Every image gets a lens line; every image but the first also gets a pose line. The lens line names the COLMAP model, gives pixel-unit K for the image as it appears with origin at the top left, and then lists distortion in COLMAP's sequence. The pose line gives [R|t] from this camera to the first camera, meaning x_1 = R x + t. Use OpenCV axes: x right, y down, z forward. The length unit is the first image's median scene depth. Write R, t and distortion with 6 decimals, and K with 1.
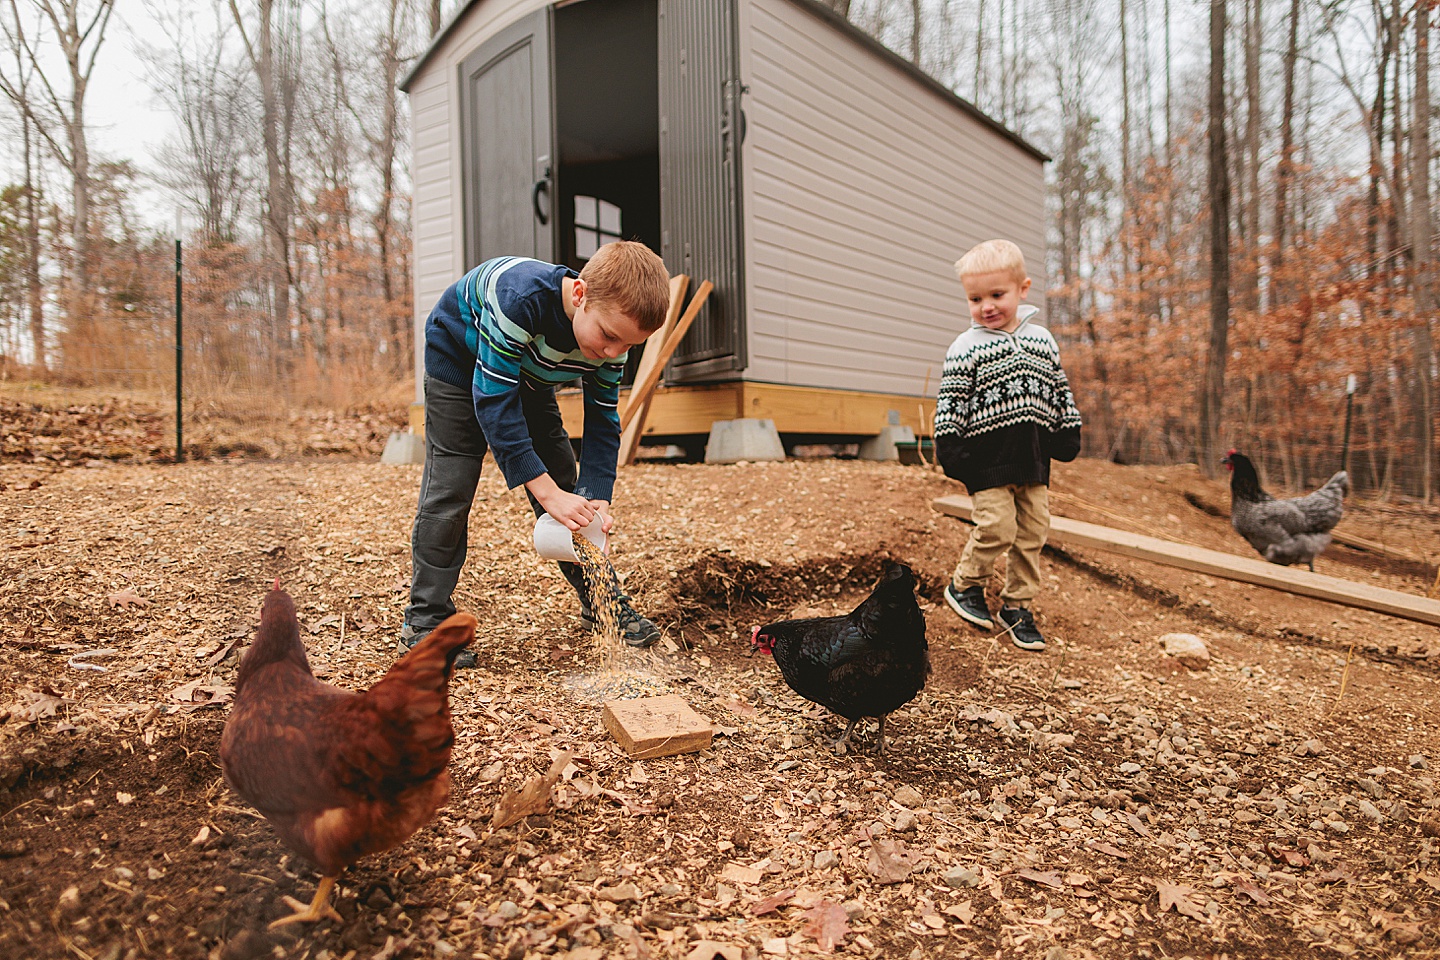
lens RADIAL K [[993.1, 0, 730.4], [0, 993.1, 490.1], [0, 0, 1]] dist [0.007093, -0.007757]
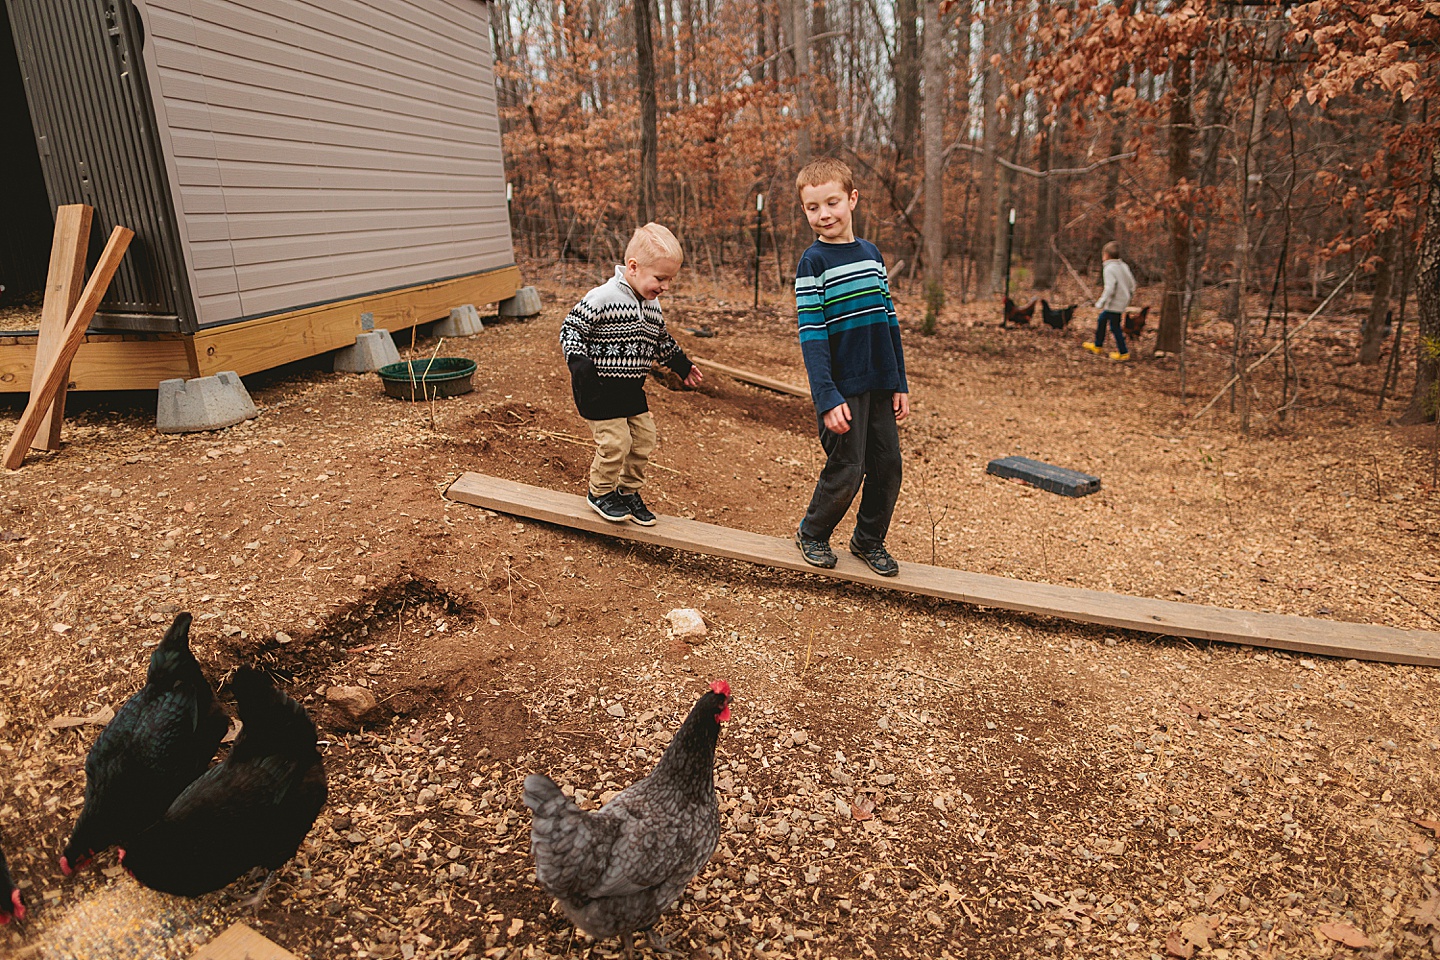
lens RADIAL K [[973.7, 0, 720.0], [0, 973.7, 472.7], [0, 0, 1]] dist [0.012735, -0.002176]
pose [[0.863830, -0.156627, 0.478818, -0.017592], [0.050404, 0.972543, 0.227198, -0.176229], [-0.501256, -0.172126, 0.848006, 0.030232]]
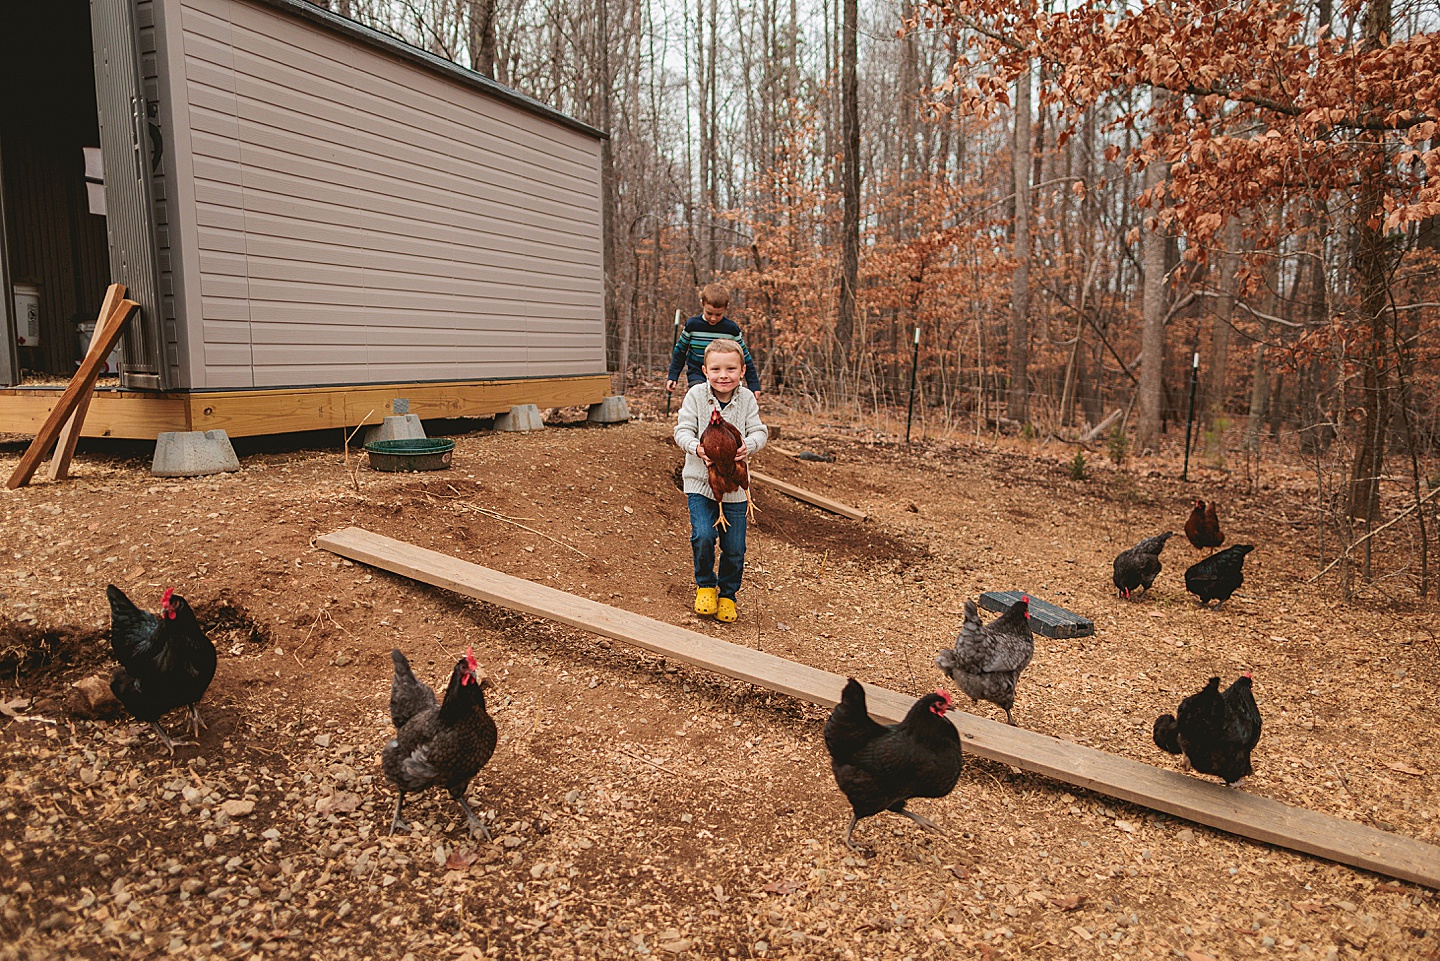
lens RADIAL K [[995.5, 0, 703.0], [0, 995.5, 477.5], [0, 0, 1]] dist [0.002486, -0.004709]
pose [[0.967292, -0.020700, 0.252819, 0.286697], [-0.001138, 0.996301, 0.085927, -0.122512], [-0.253663, -0.083405, 0.963690, -0.131093]]
